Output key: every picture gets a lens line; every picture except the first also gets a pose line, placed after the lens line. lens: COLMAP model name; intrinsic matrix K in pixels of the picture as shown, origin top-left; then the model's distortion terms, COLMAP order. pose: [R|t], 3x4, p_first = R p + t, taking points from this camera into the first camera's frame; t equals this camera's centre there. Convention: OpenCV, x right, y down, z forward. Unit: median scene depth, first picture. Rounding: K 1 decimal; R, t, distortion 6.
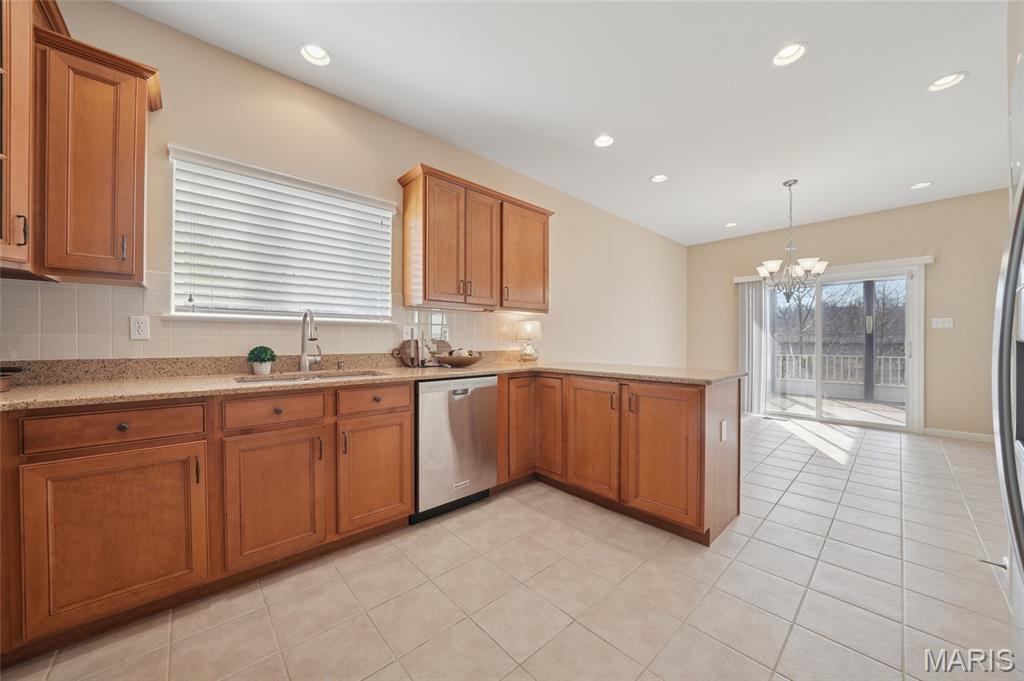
lens RADIAL K [[360.3, 0, 509.3], [0, 360.3, 341.3], [0, 0, 1]] dist [-0.016791, 0.001471]
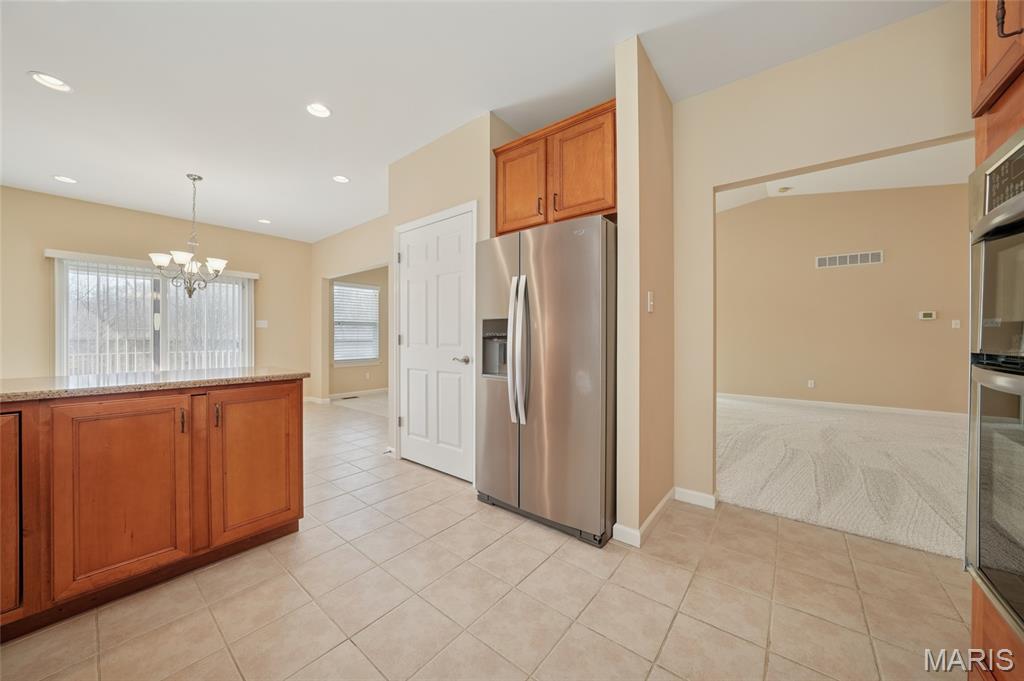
lens RADIAL K [[360.3, 0, 505.9], [0, 360.3, 338.7], [0, 0, 1]] dist [-0.016791, 0.001471]
pose [[-0.134417, -0.003083, 0.990920, -0.499995], [0.000958, 0.999994, 0.003241, 0.000376], [-0.990924, 0.001385, -0.134413, 0.458205]]
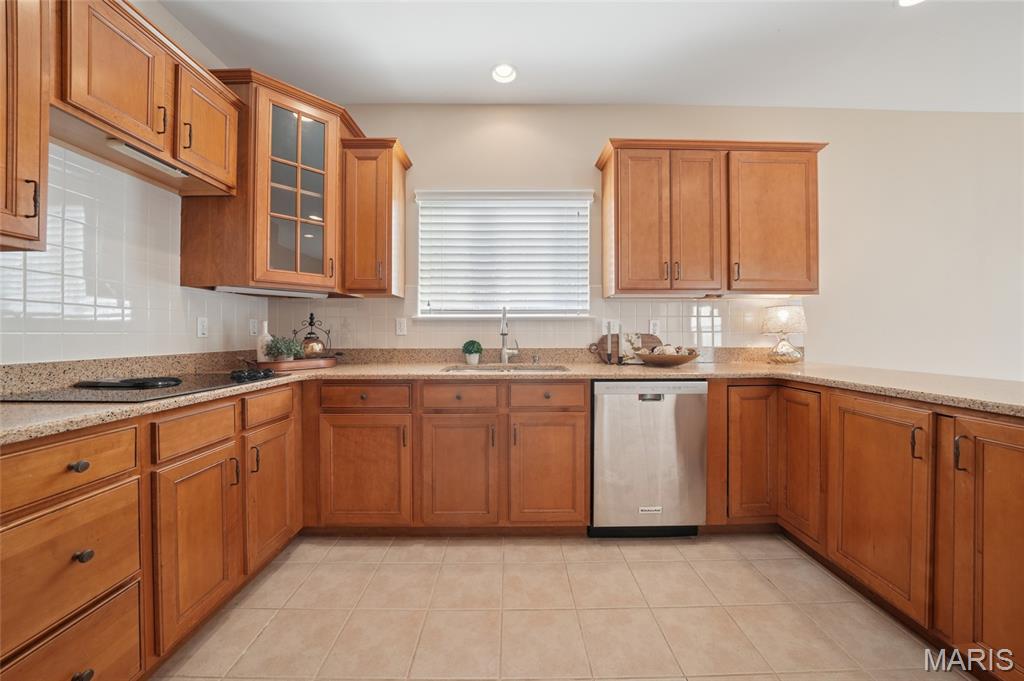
lens RADIAL K [[360.3, 0, 515.0], [0, 360.3, 333.8], [0, 0, 1]] dist [-0.016791, 0.001471]
pose [[0.750629, -0.005857, -0.660698, 0.185130], [0.002714, 0.999980, -0.005781, -0.000655], [0.660718, 0.002547, 0.750630, 0.184046]]
